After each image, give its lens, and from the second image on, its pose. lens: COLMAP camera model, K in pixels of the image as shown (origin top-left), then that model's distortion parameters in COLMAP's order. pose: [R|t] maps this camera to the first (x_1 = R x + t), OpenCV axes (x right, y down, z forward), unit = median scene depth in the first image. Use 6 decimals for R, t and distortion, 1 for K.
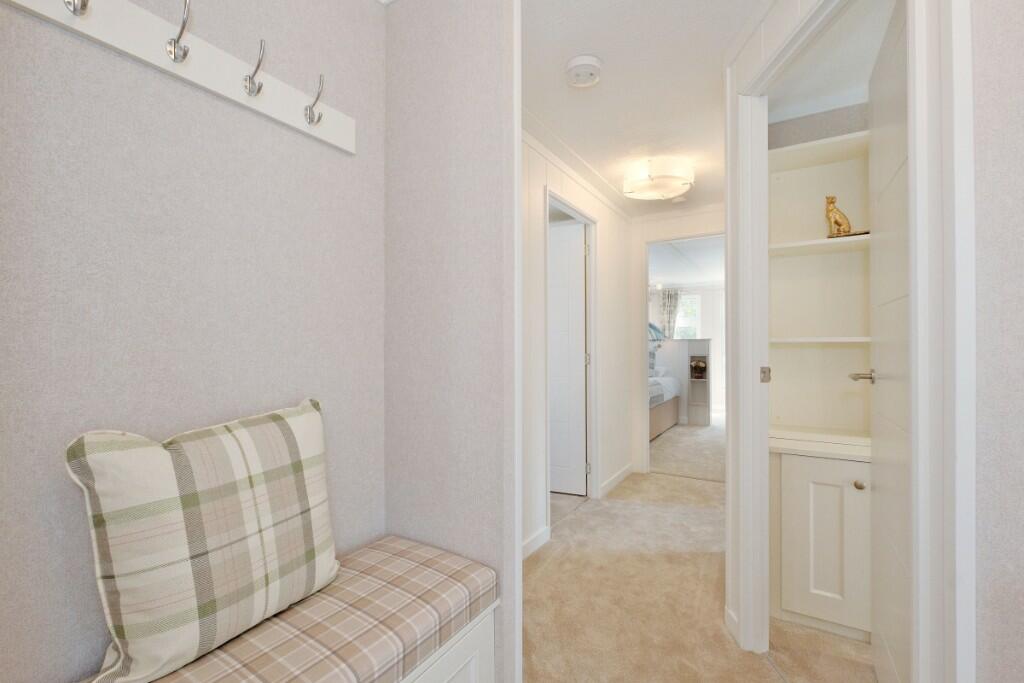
lens RADIAL K [[441.4, 0, 509.9], [0, 441.4, 344.4], [0, 0, 1]] dist [-0.007348, -0.000055]
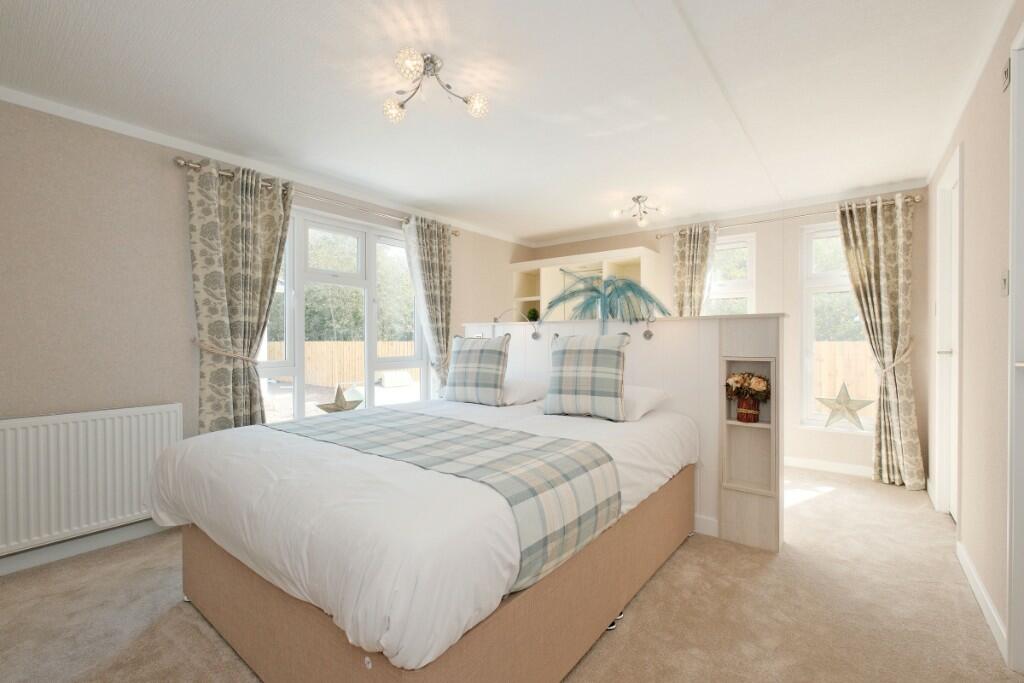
lens RADIAL K [[441.4, 0, 509.9], [0, 441.4, 344.4], [0, 0, 1]] dist [-0.007348, -0.000055]
pose [[0.995069, 0.002507, -0.099152, 0.253608], [-0.000413, 0.999777, 0.021133, 0.004609], [0.099183, -0.020988, 0.994848, 0.585262]]
